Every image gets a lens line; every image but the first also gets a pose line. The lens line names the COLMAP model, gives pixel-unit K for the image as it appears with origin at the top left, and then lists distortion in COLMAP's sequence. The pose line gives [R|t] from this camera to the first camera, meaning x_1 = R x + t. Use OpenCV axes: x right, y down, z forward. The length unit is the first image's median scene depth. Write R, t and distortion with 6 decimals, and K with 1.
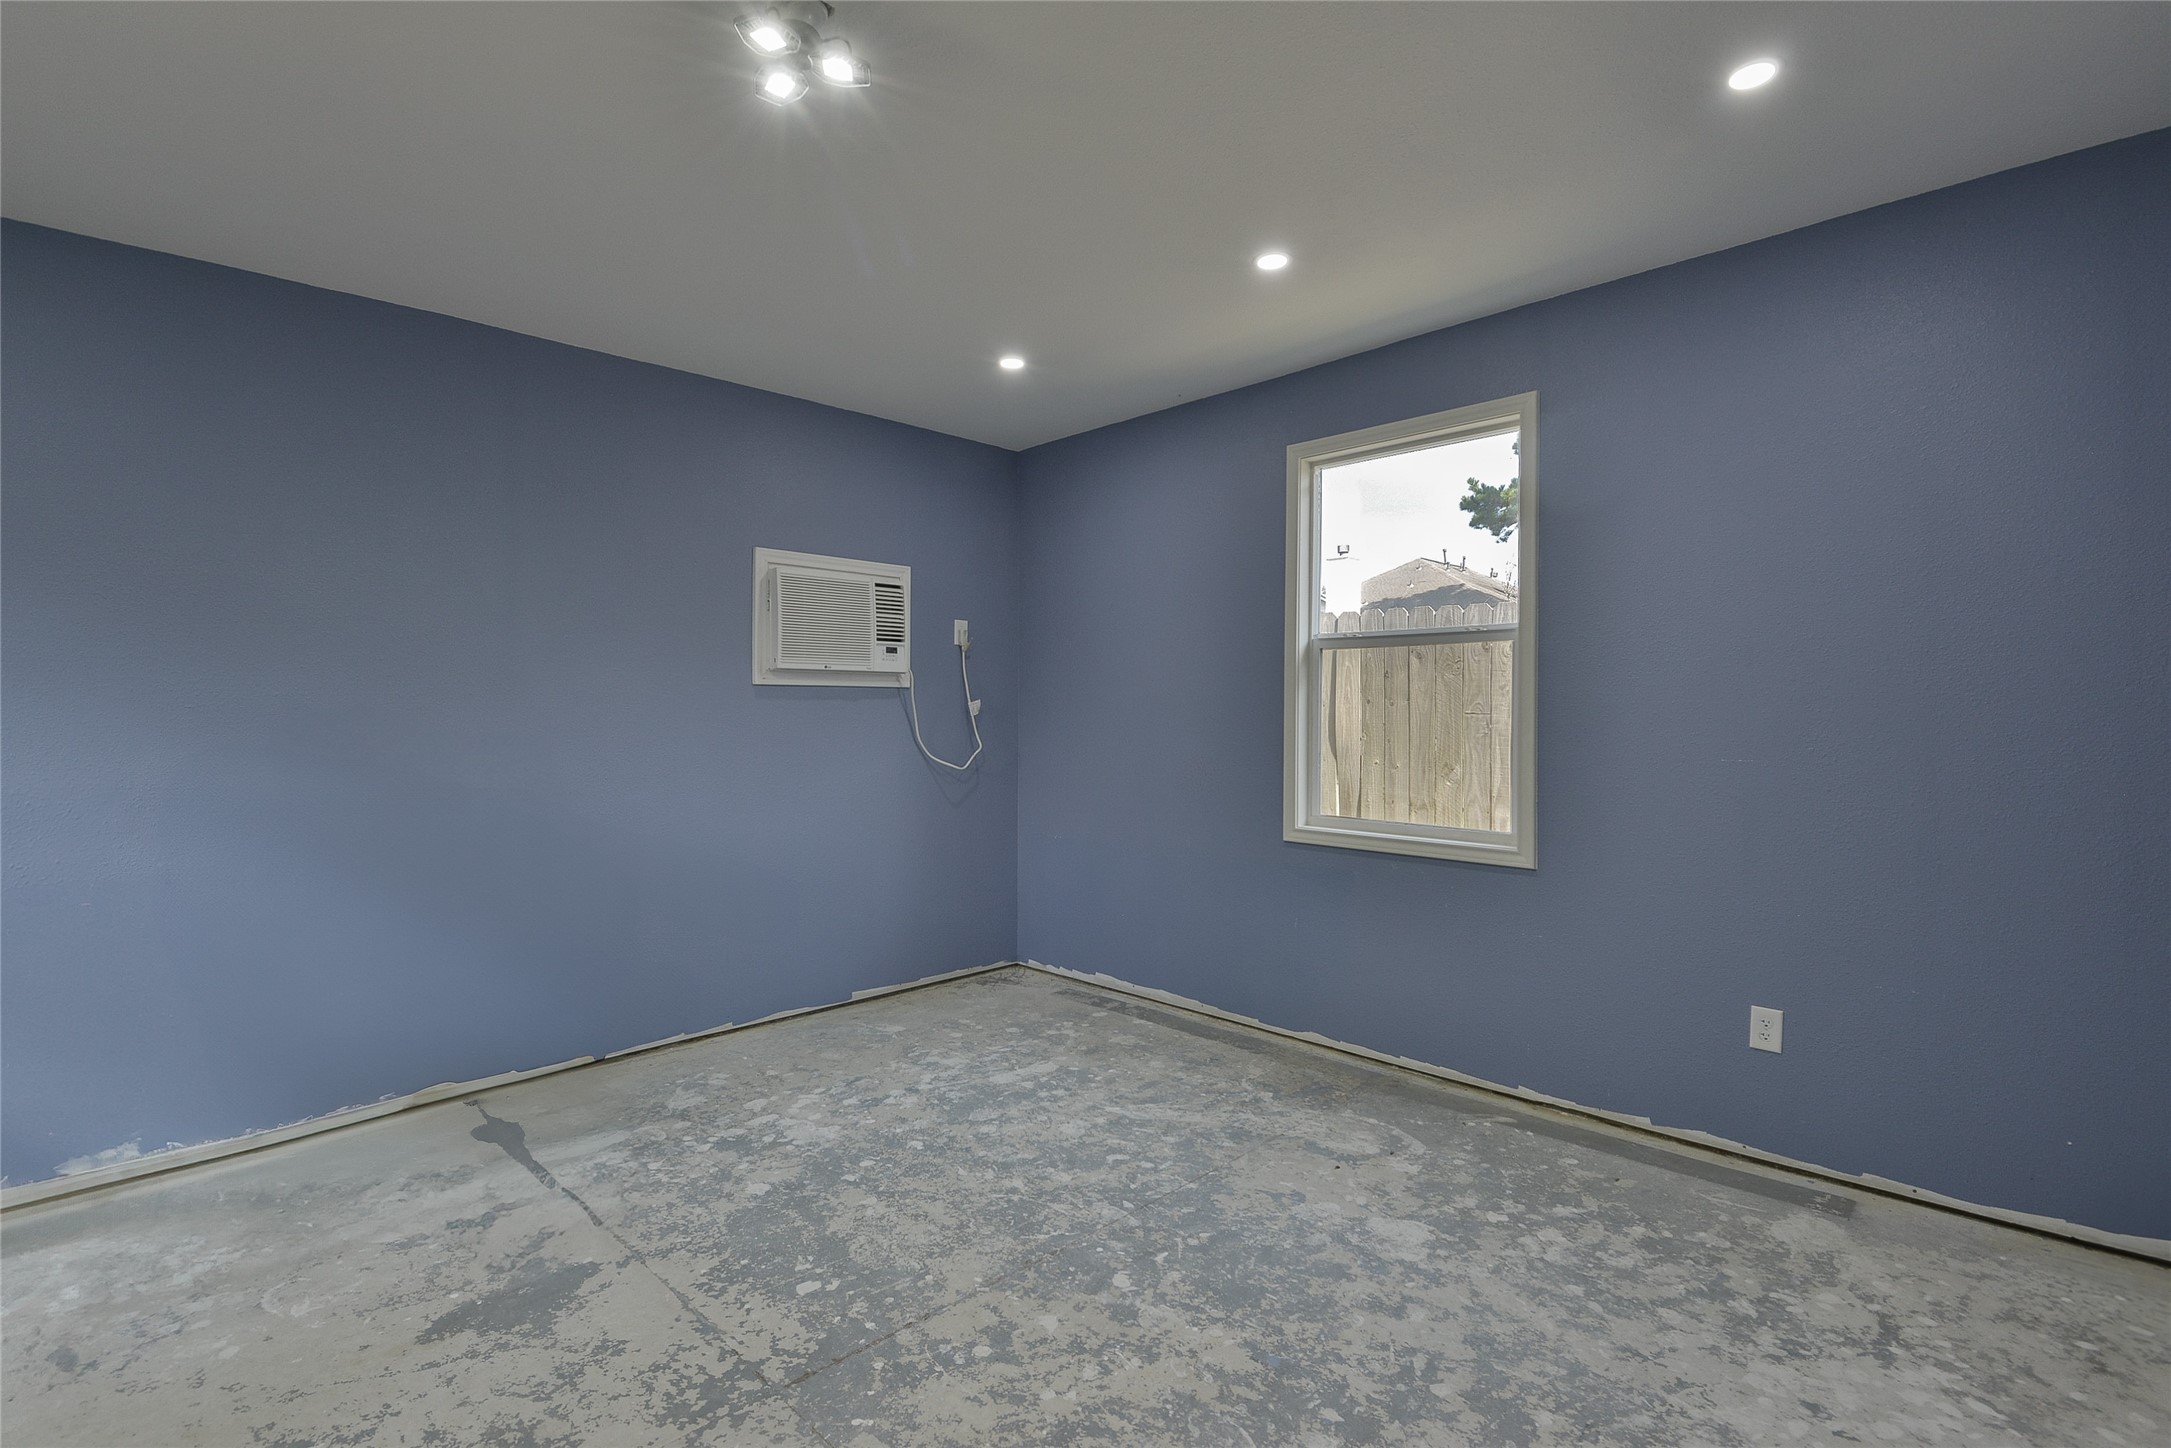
lens RADIAL K [[1007.3, 0, 1078.3], [0, 1007.3, 716.7], [0, 0, 1]] dist [-0.015411, -0.003223]
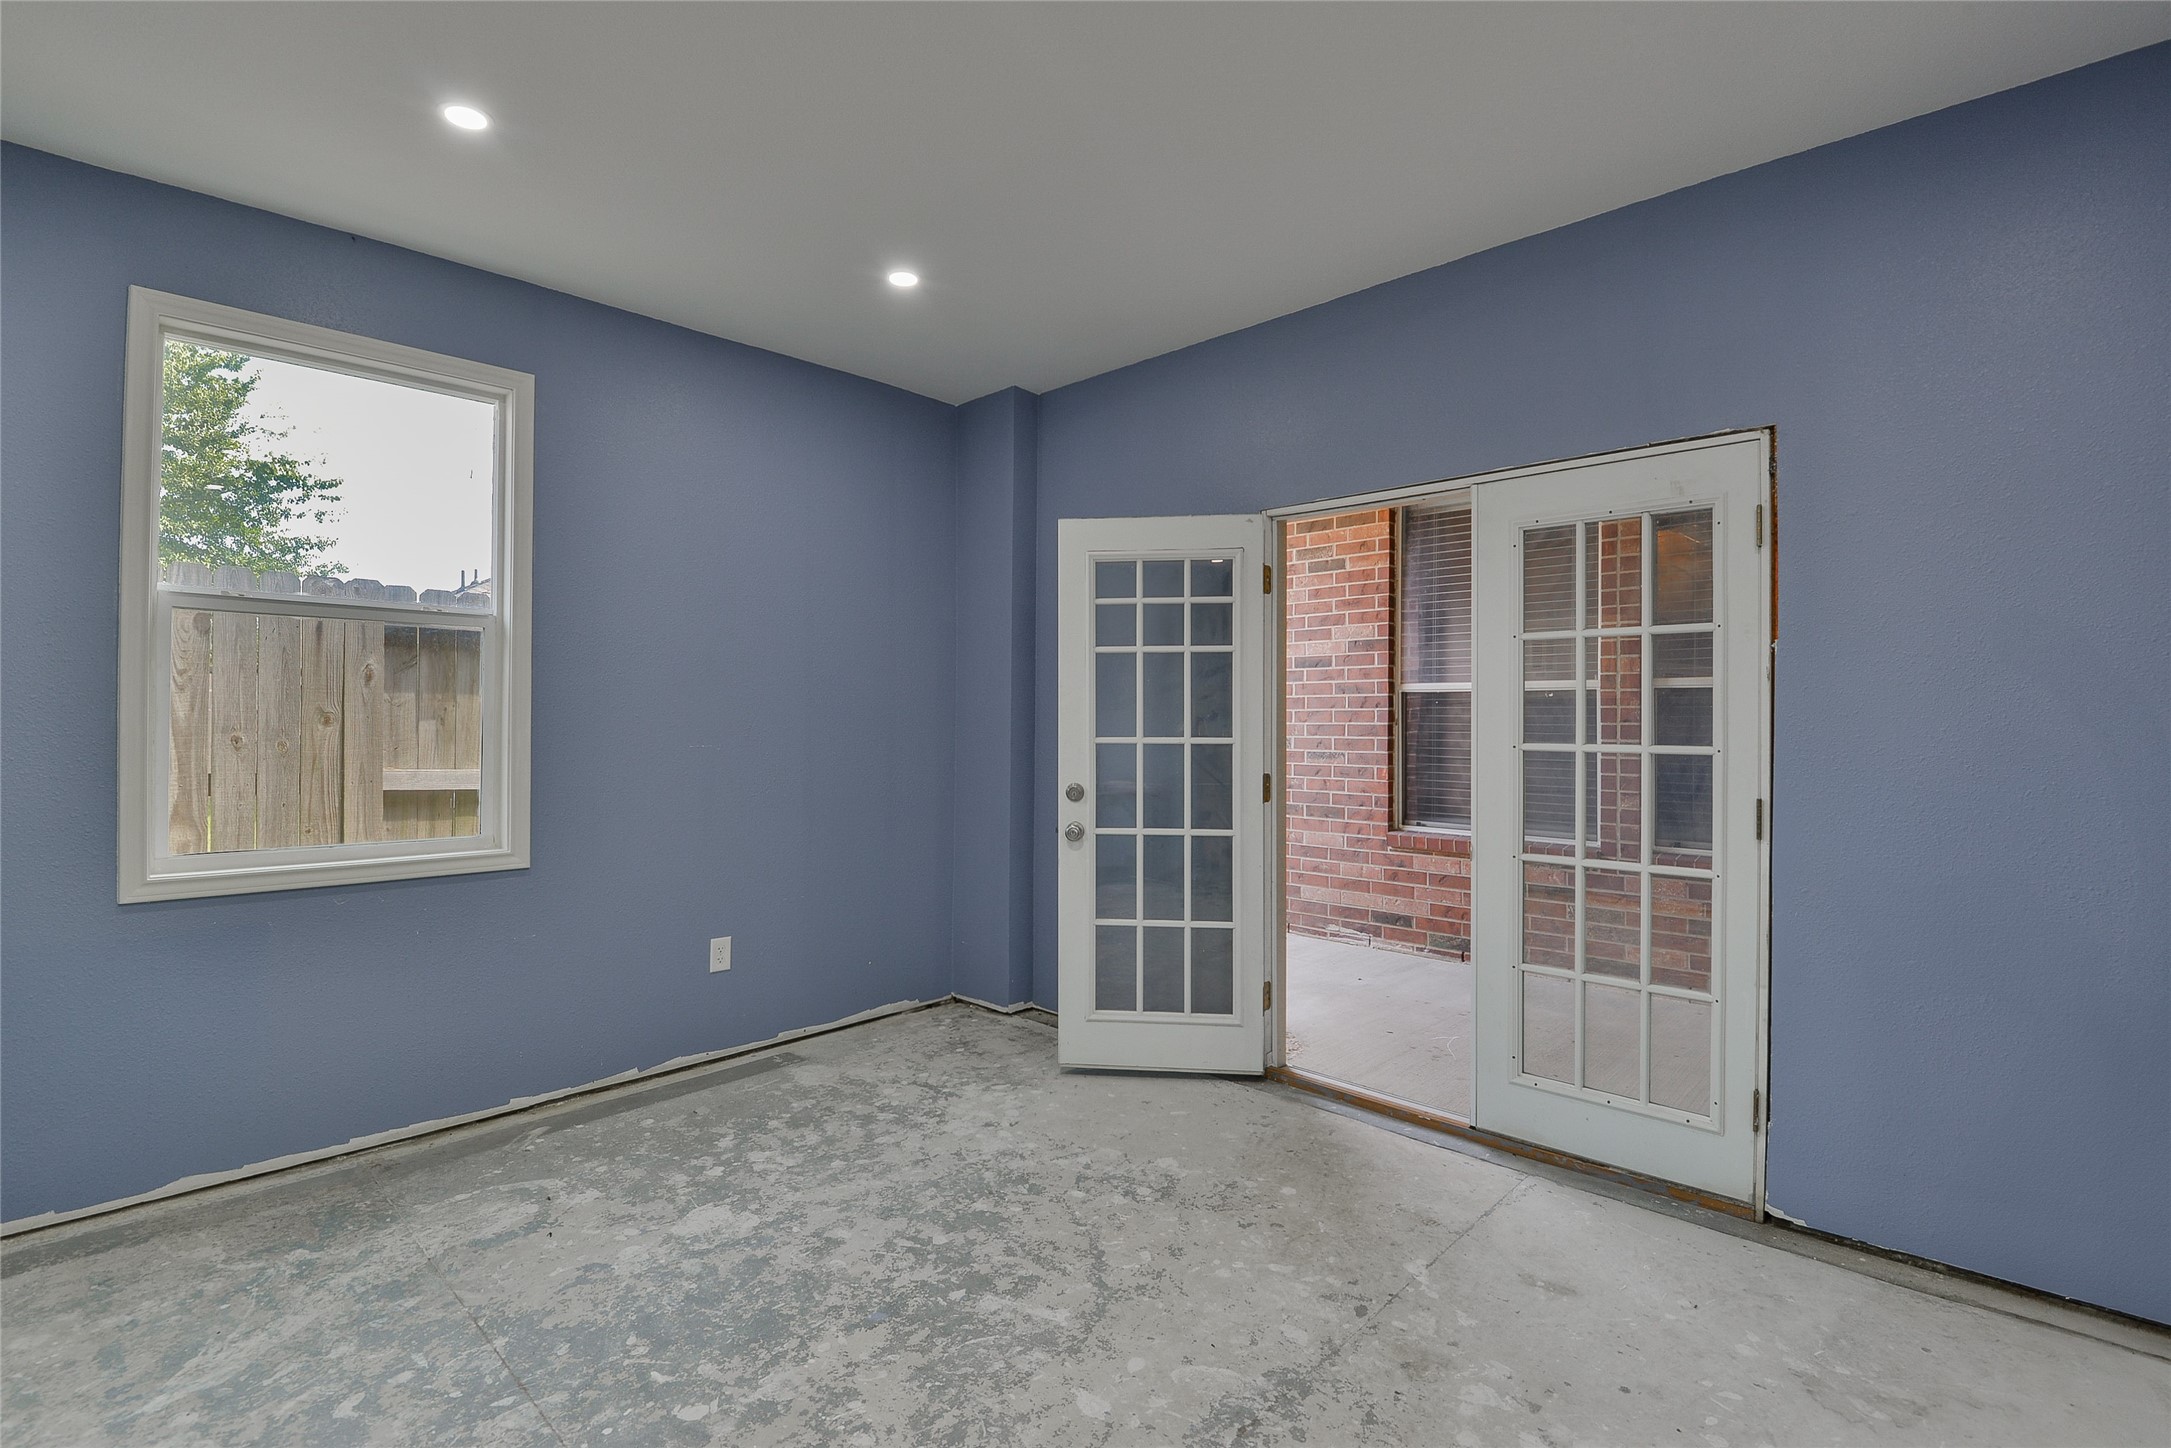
lens RADIAL K [[1007.3, 0, 1080.2], [0, 1007.3, 717.0], [0, 0, 1]] dist [-0.015411, -0.003223]
pose [[-0.035368, -0.001096, 0.999374, -0.680781], [-0.001714, 0.999998, 0.001036, 0.005941], [-0.999373, -0.001676, -0.035370, 0.644108]]
